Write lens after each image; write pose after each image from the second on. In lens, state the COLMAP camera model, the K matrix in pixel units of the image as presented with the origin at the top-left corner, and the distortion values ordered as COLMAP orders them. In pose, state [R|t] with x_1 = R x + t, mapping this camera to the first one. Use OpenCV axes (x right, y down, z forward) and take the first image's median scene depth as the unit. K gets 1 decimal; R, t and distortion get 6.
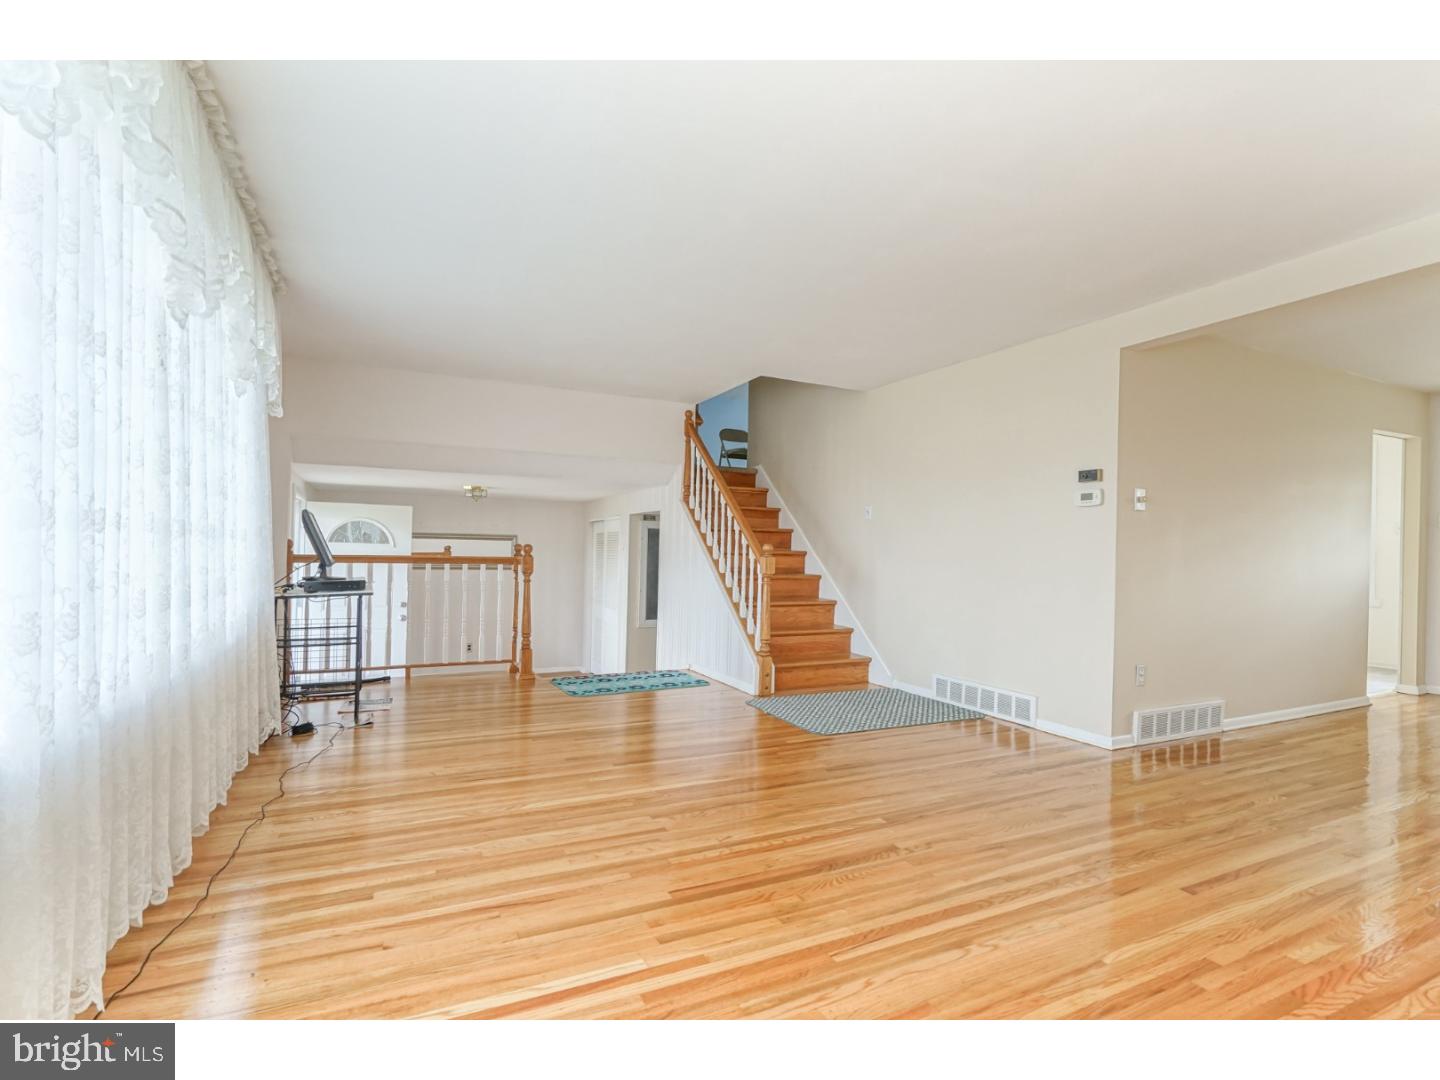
lens RADIAL K [[655.3, 0, 658.6], [0, 655.3, 533.9], [0, 0, 1]] dist [-0.005086, 0.003502]
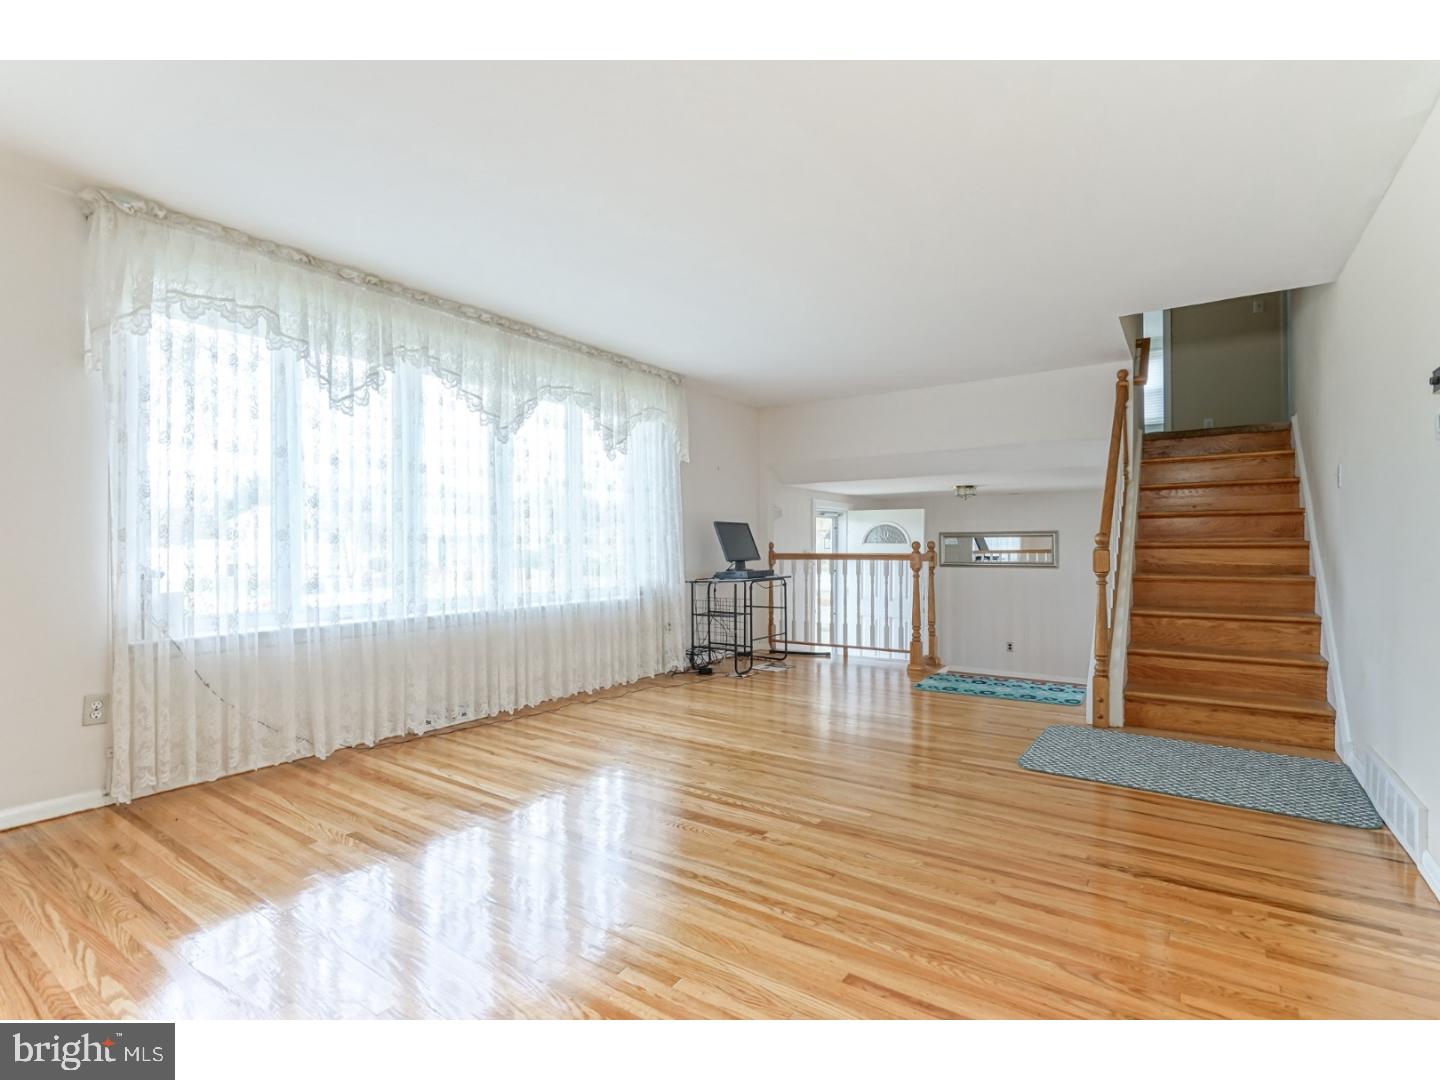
lens RADIAL K [[655.3, 0, 722.5], [0, 655.3, 536.4], [0, 0, 1]] dist [-0.005086, 0.003502]
pose [[0.530918, -0.032574, -0.846797, 0.836416], [0.036297, 0.999218, -0.015681, 0.020448], [0.846646, -0.022411, 0.531685, 0.285796]]
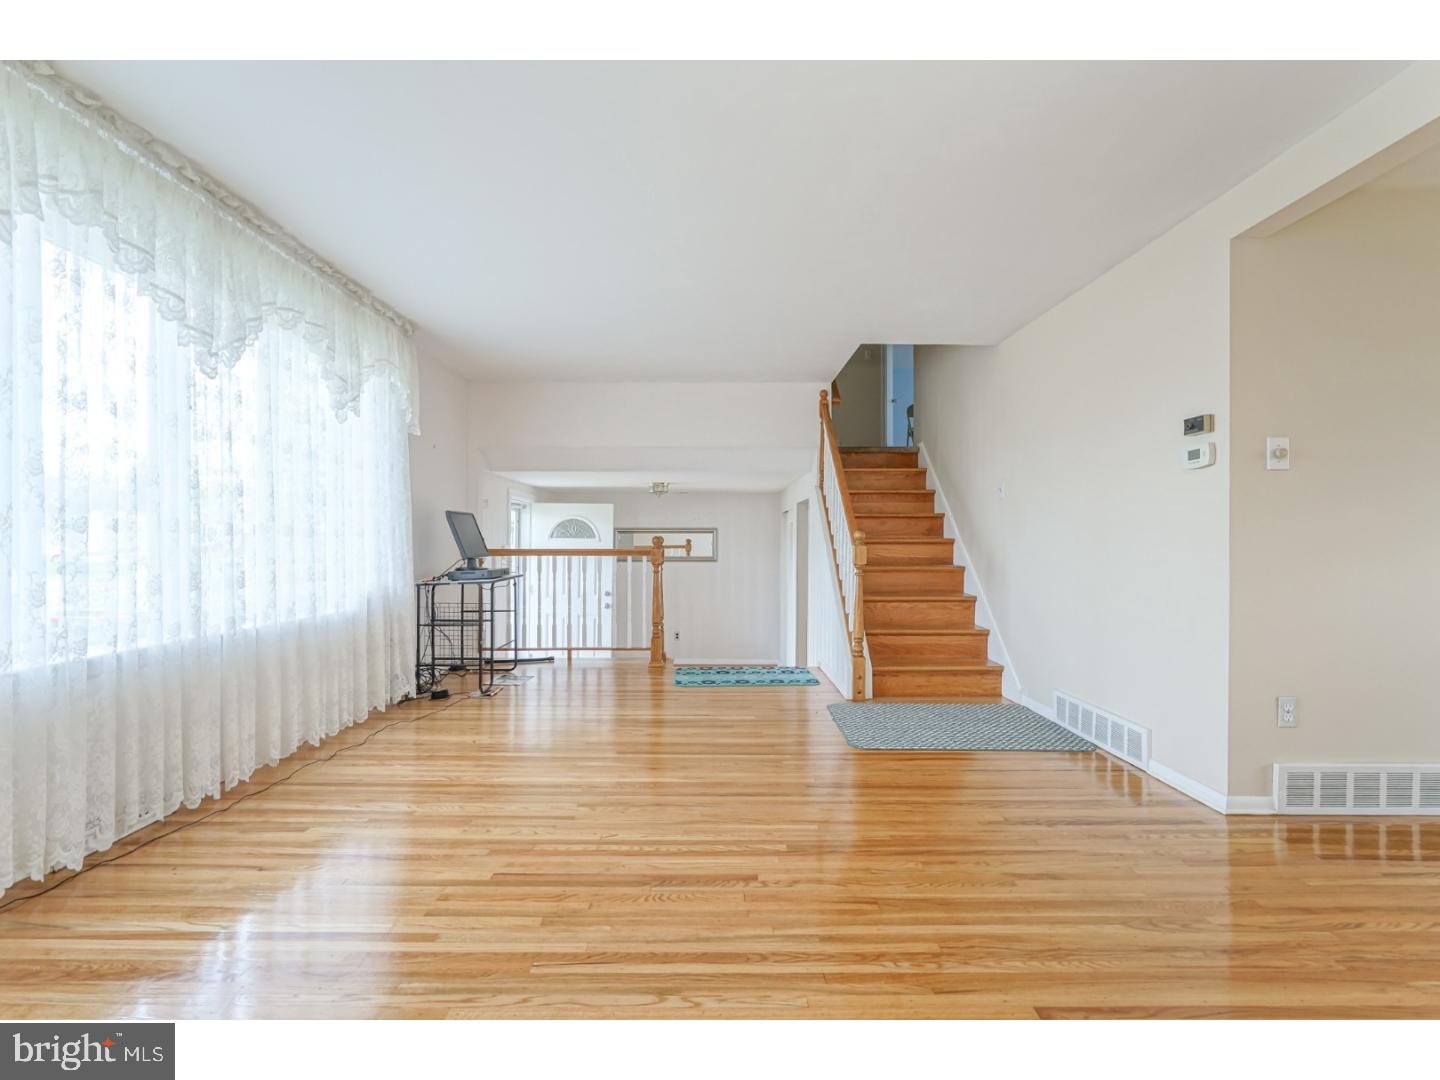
lens RADIAL K [[655.3, 0, 681.1], [0, 655.3, 533.7], [0, 0, 1]] dist [-0.005086, 0.003502]
pose [[0.909554, -0.021776, -0.415016, 0.445009], [0.026688, 0.999626, 0.006039, 0.009301], [0.414729, -0.016568, 0.909794, 0.120784]]
